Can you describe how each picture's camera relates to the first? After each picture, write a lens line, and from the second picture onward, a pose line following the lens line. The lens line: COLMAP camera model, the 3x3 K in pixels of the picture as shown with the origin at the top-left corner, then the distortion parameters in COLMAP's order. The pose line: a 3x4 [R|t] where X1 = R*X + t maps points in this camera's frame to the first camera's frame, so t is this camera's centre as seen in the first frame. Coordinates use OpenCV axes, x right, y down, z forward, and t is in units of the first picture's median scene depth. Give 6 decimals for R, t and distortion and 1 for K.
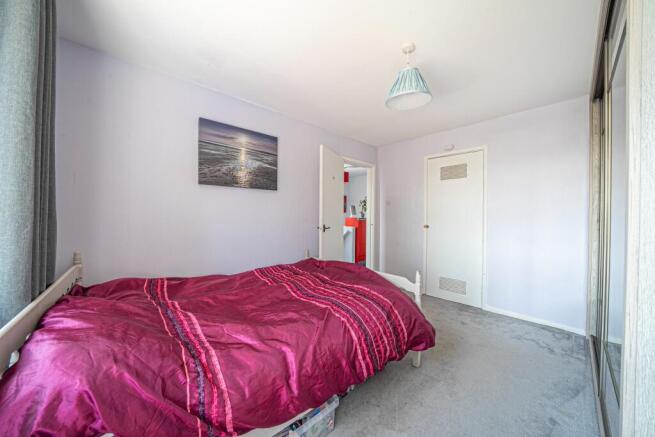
lens RADIAL K [[225.7, 0, 328.0], [0, 225.7, 217.9], [0, 0, 1]] dist [-0.020655, -0.000196]
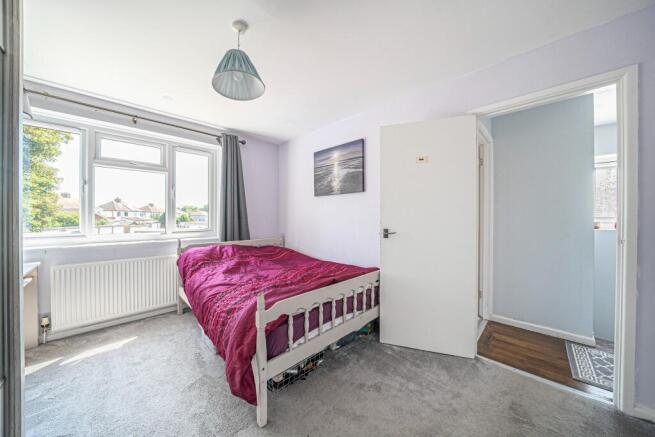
lens RADIAL K [[225.7, 0, 325.5], [0, 225.7, 218.8], [0, 0, 1]] dist [-0.020655, -0.000196]
pose [[0.093102, 0.006488, -0.995635, 0.839312], [-0.004653, 0.999971, 0.006081, -0.007588], [0.995646, 0.004066, 0.093129, 0.820520]]
